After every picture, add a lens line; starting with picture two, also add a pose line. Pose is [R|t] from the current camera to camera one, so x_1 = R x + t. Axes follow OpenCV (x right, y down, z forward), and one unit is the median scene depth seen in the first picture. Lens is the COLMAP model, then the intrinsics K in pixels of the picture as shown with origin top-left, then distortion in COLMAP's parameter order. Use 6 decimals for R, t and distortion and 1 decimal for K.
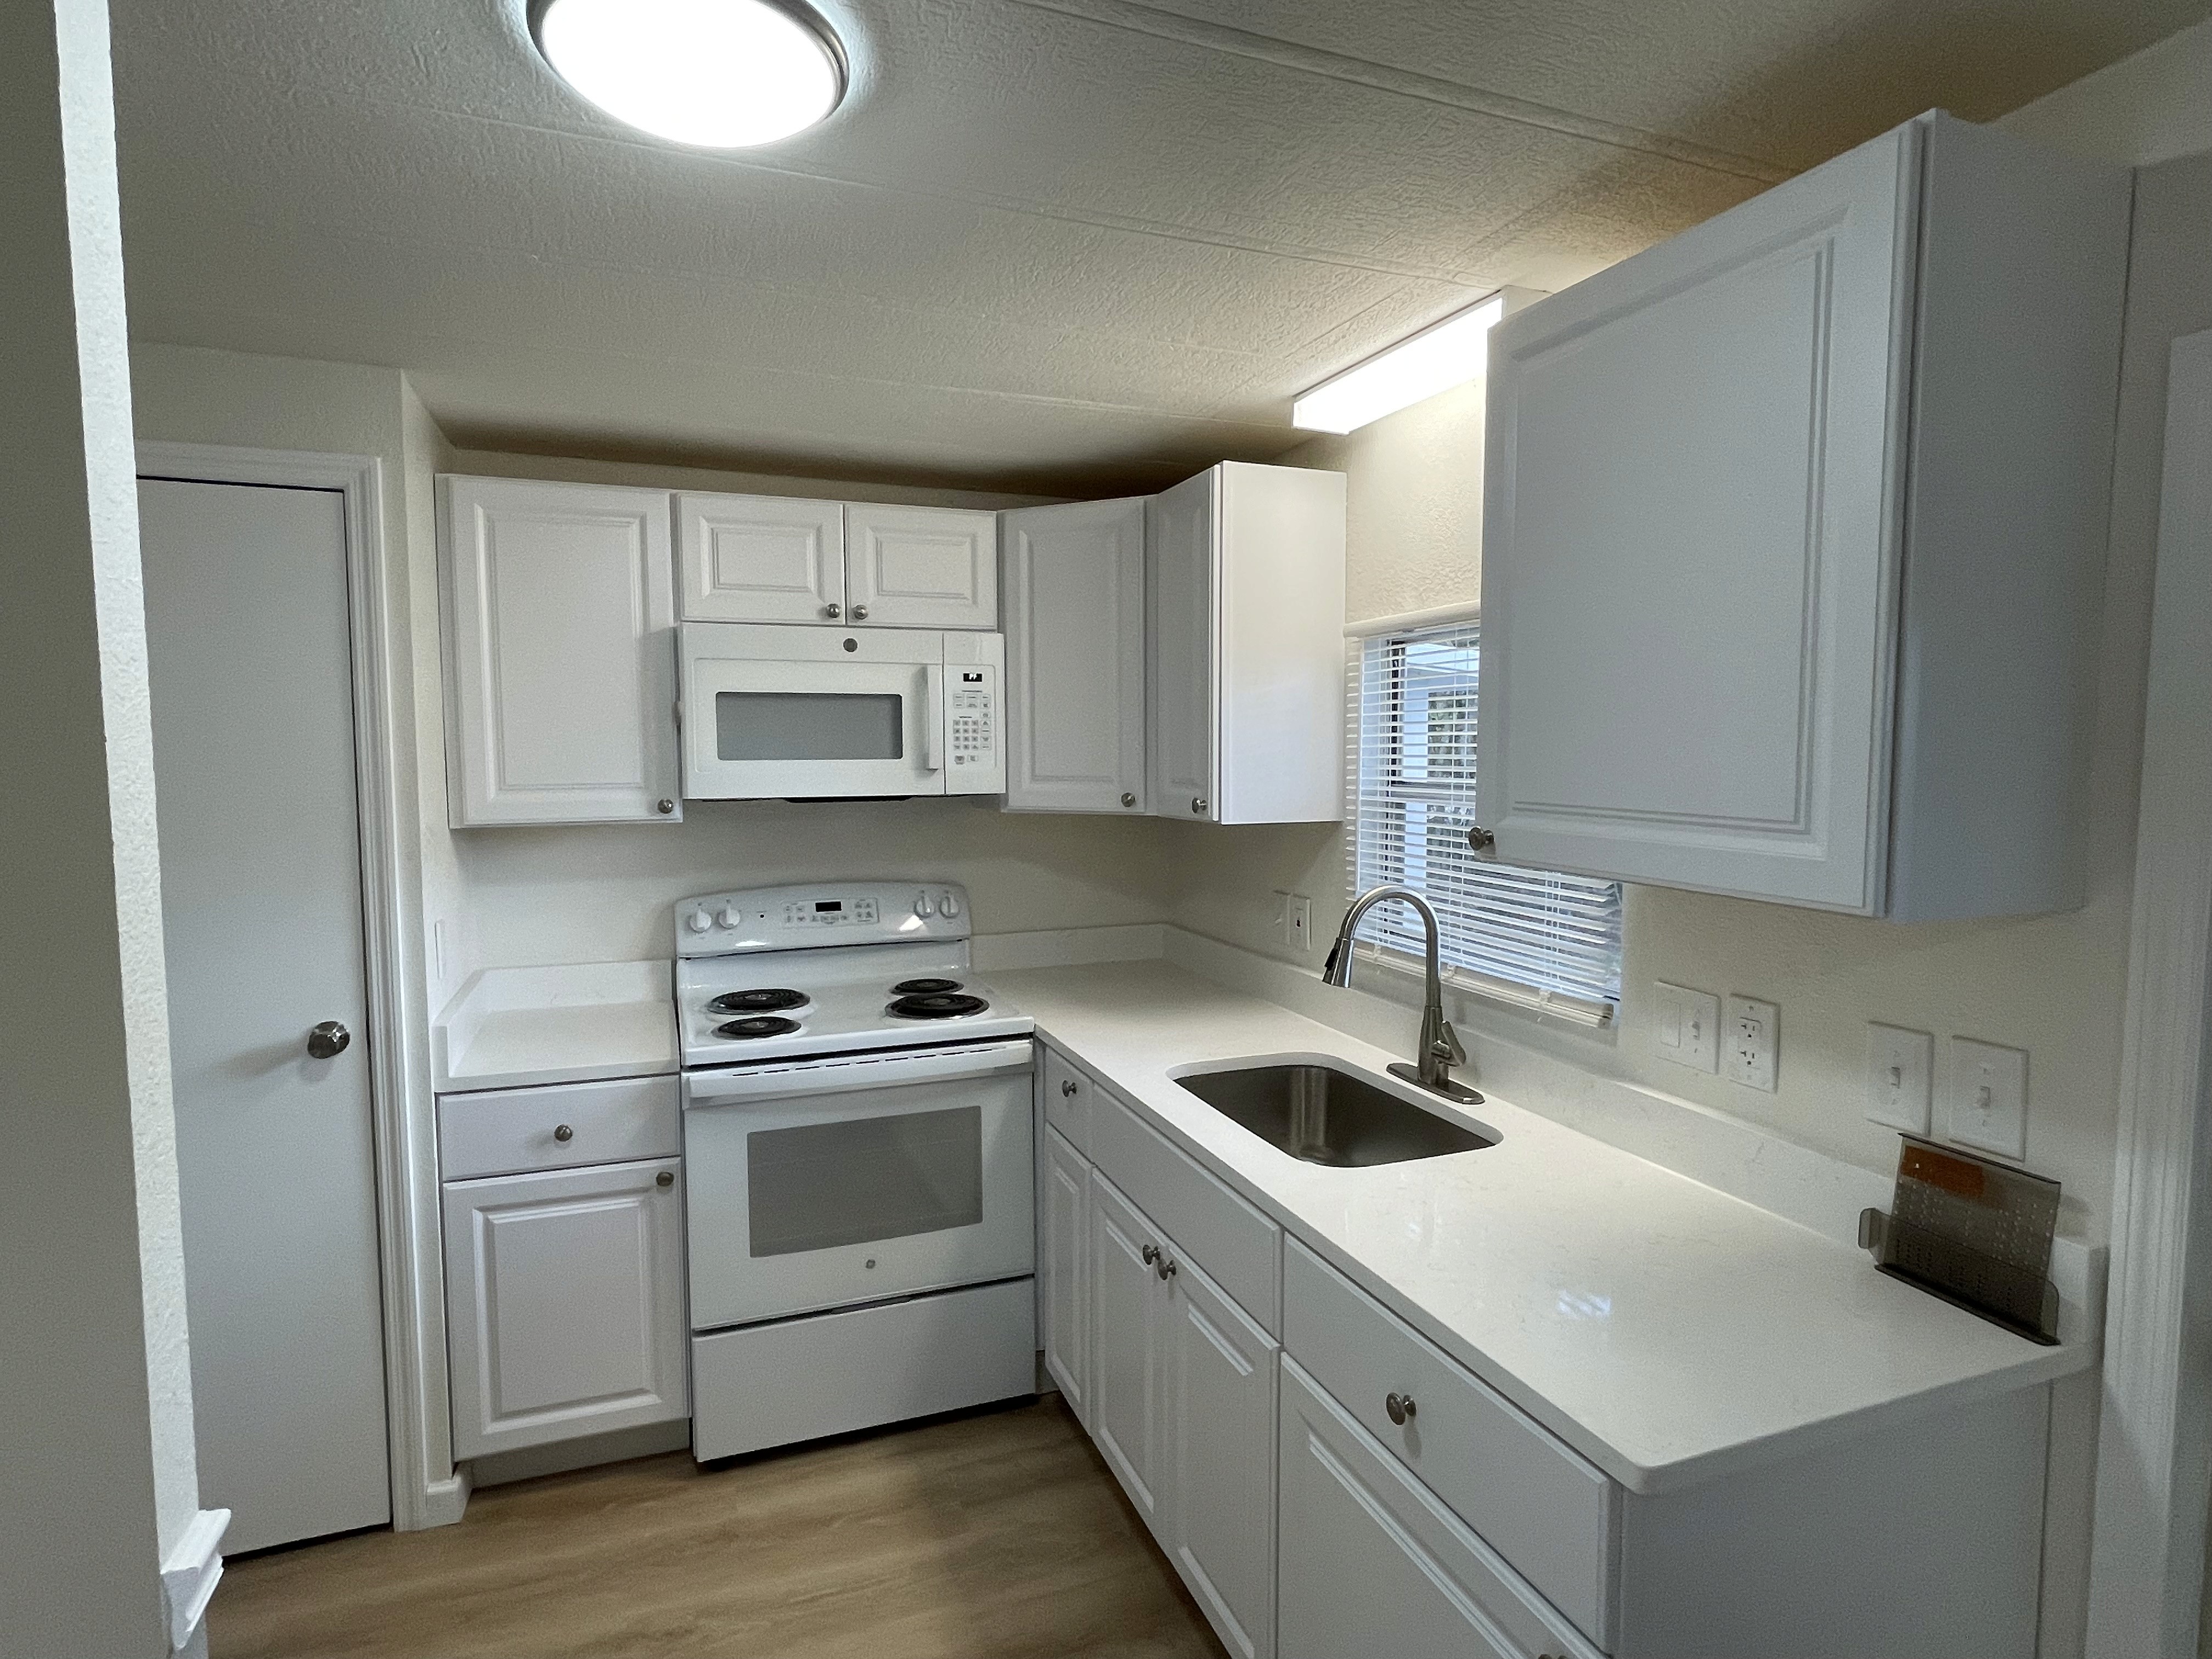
lens RADIAL K [[1172.7, 0, 1106.3], [0, 1172.7, 817.6], [0, 0, 1]] dist [-0.008020, -0.001185]
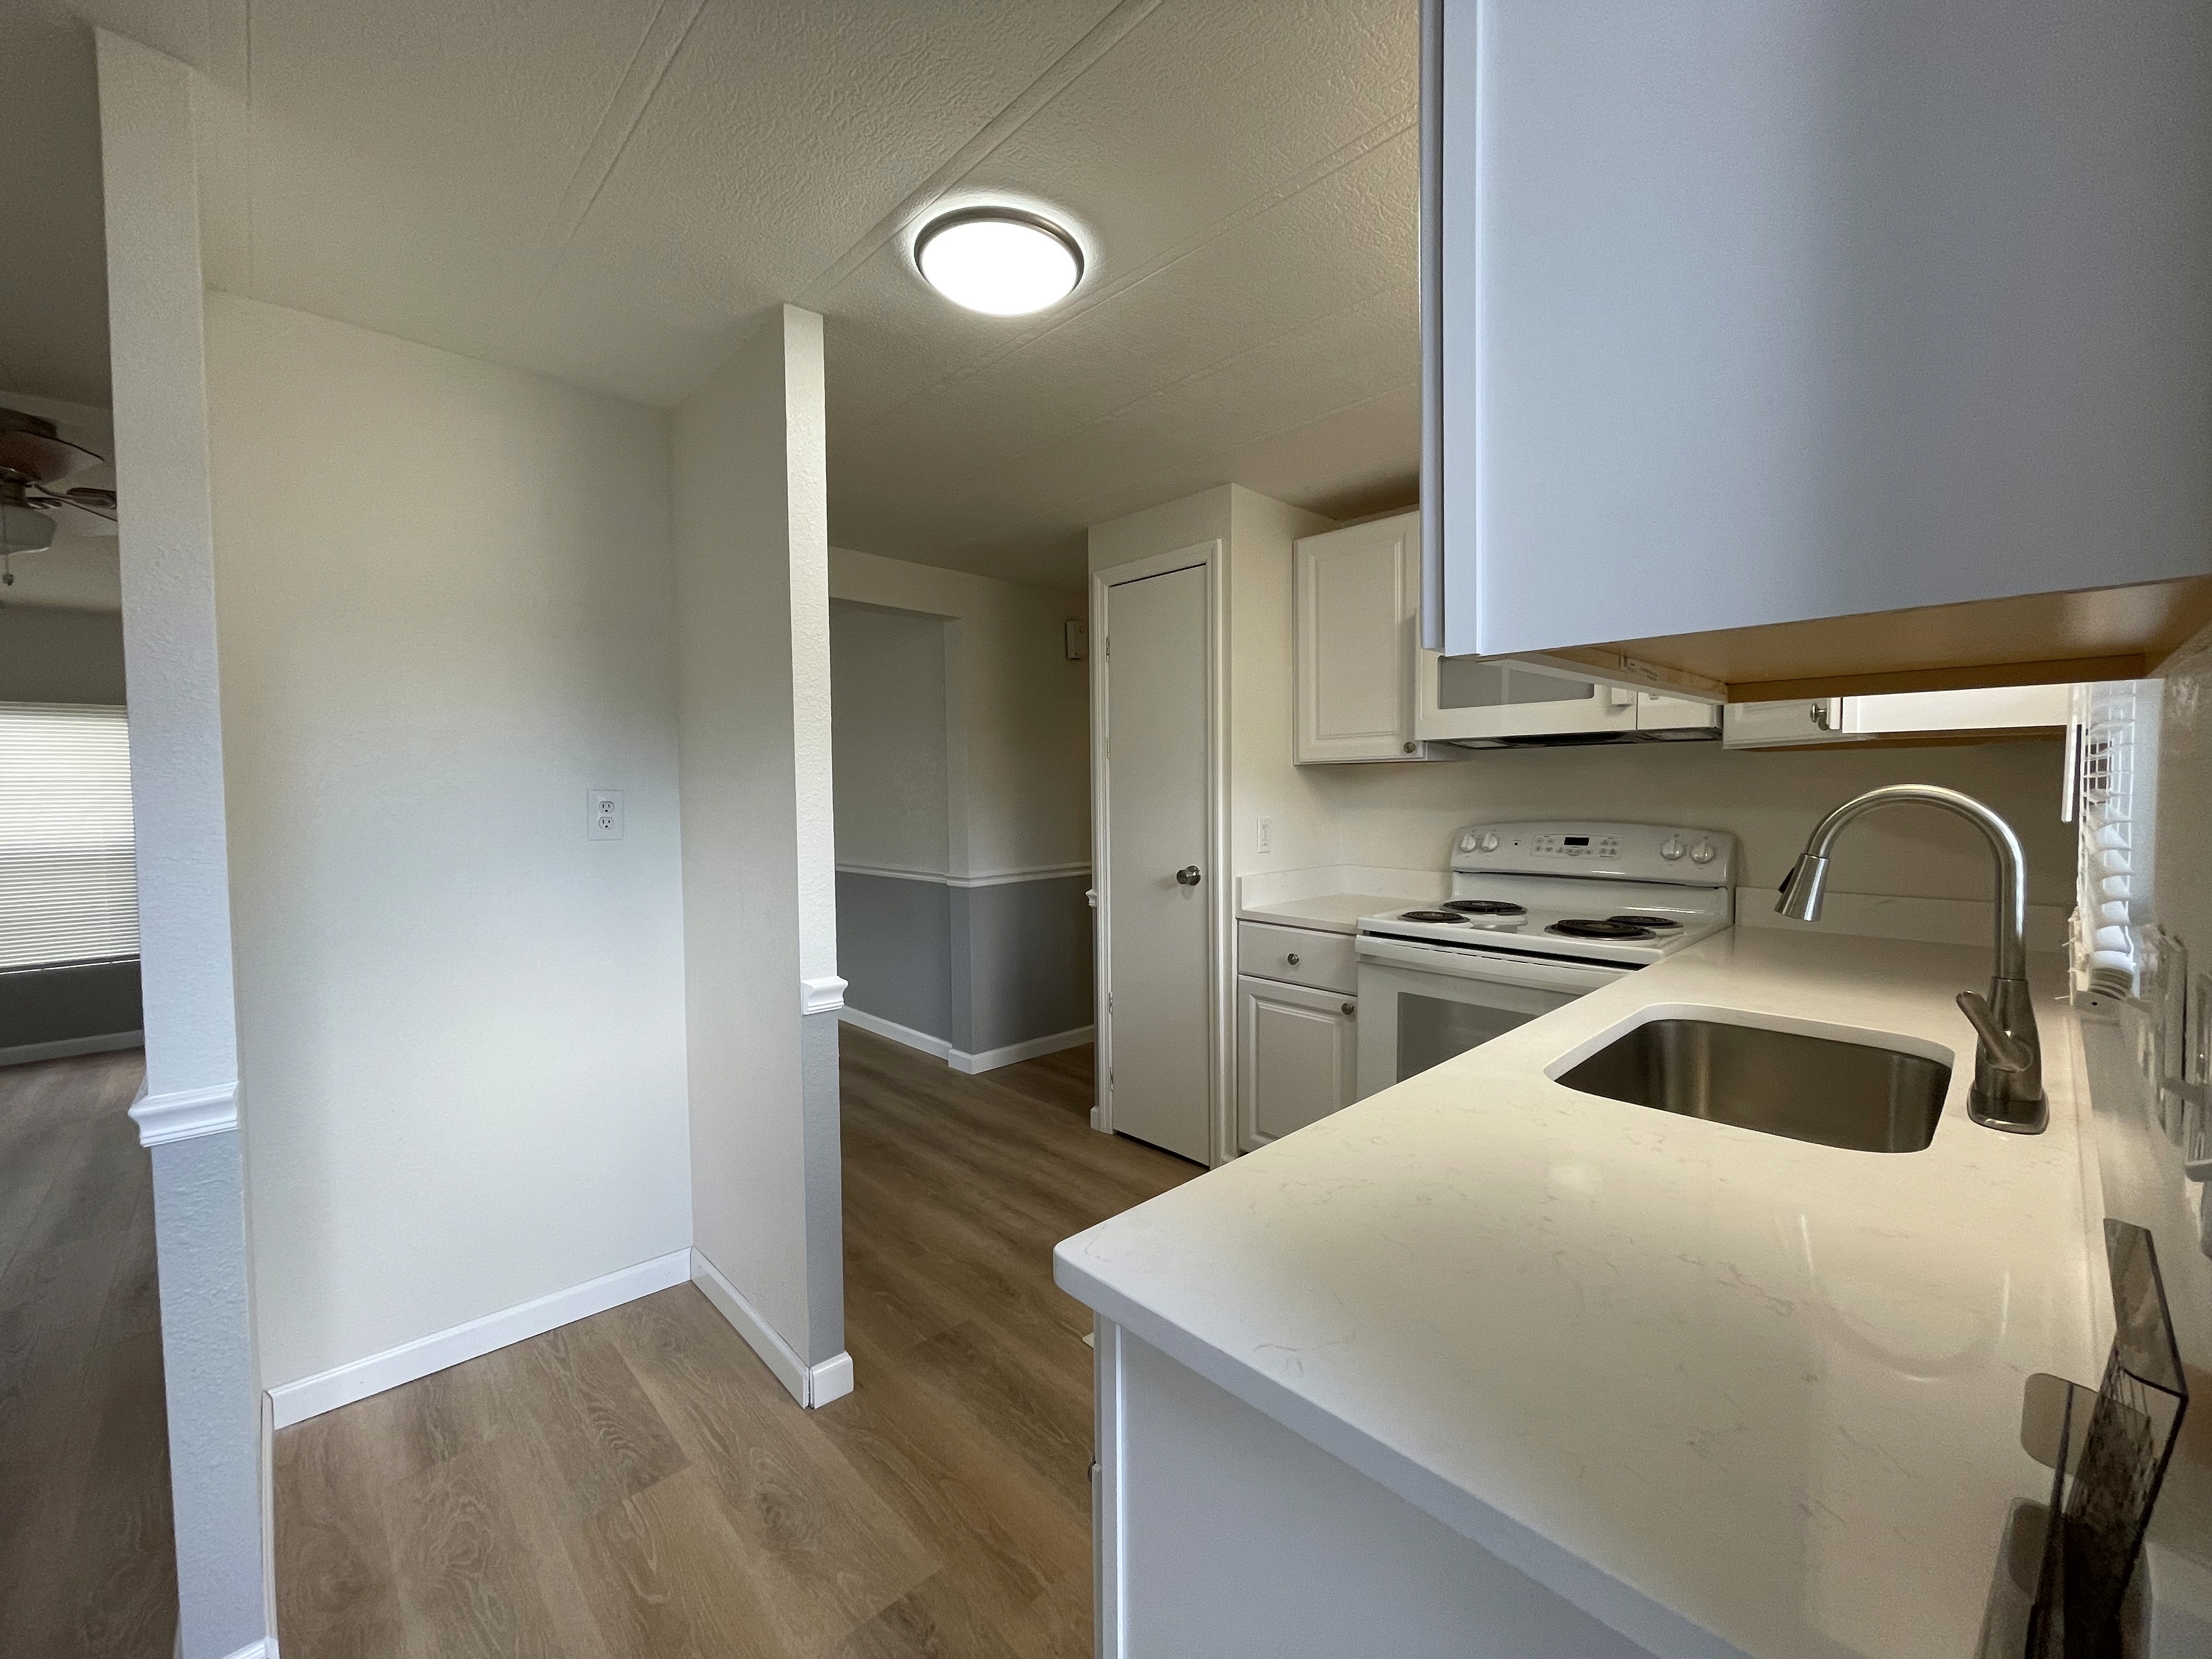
lens RADIAL K [[883.1, 0, 1114.3], [0, 883.1, 832.4], [0, 0, 1]] dist [-0.001478, -0.002474]
pose [[0.390512, 0.045649, -0.919465, 0.425980], [-0.051092, 0.998305, 0.027864, 0.076848], [0.919179, 0.036097, 0.392183, 0.300031]]
